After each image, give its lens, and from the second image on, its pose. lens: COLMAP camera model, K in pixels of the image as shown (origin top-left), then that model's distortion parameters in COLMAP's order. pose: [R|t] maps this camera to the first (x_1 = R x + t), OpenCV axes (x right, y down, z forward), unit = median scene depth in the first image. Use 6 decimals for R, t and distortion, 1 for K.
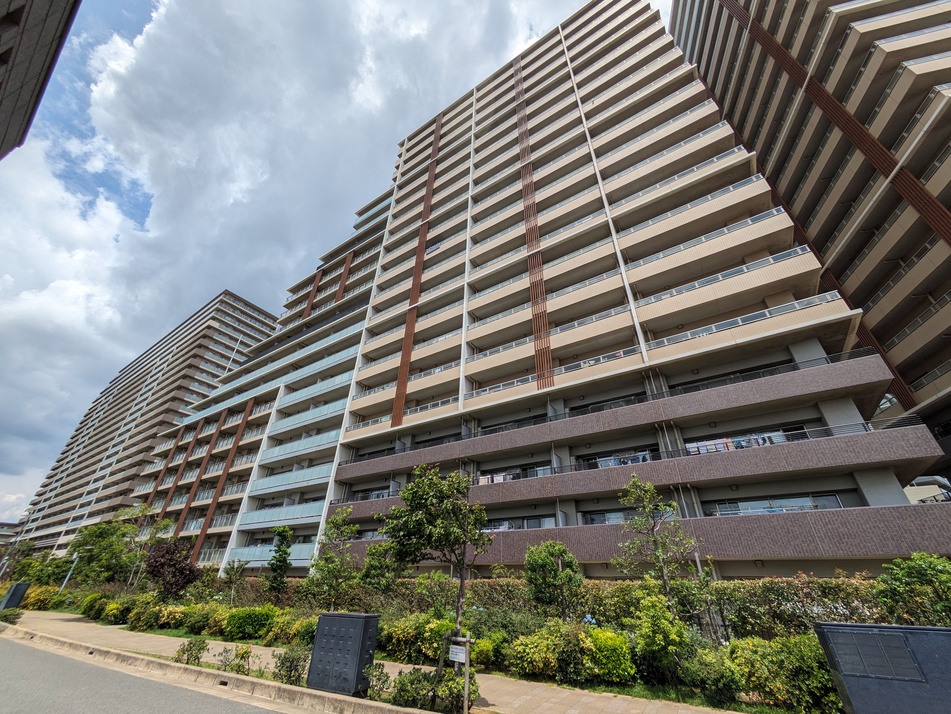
lens RADIAL K [[380.7, 0, 475.5], [0, 380.7, 357.0], [0, 0, 1]] dist [0.058519, -0.000020]
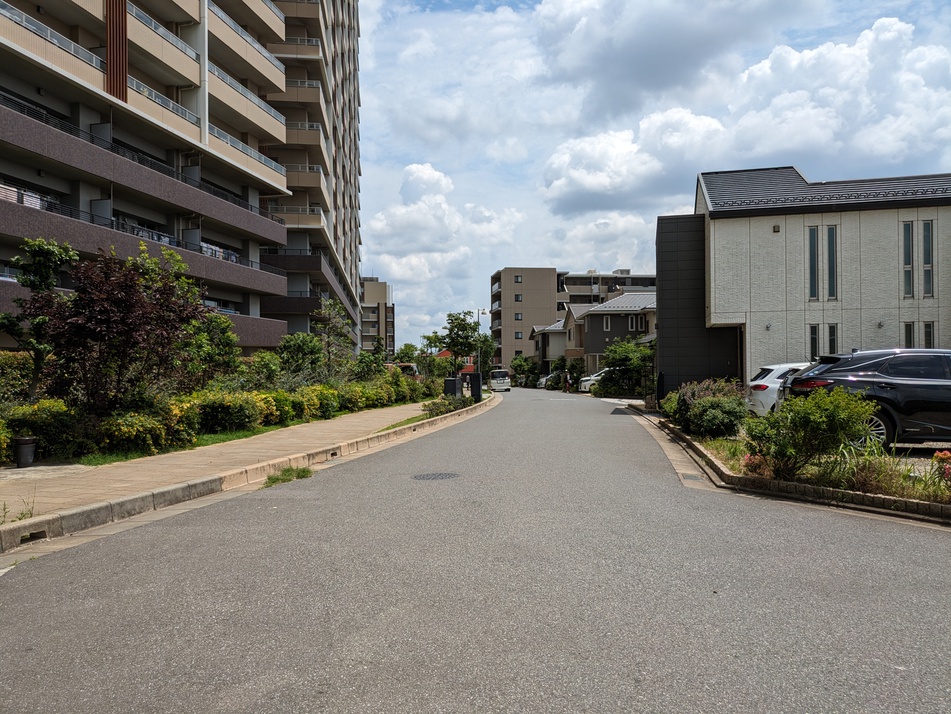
lens RADIAL K [[726.6, 0, 475.5], [0, 726.6, 357.0], [0, 0, 1]] dist [-0.004265, -0.005604]
pose [[-0.368998, 0.004128, 0.929421, -1.432055], [-0.493633, 0.846422, -0.199741, 0.482426], [-0.787507, -0.532497, -0.310290, 0.820242]]
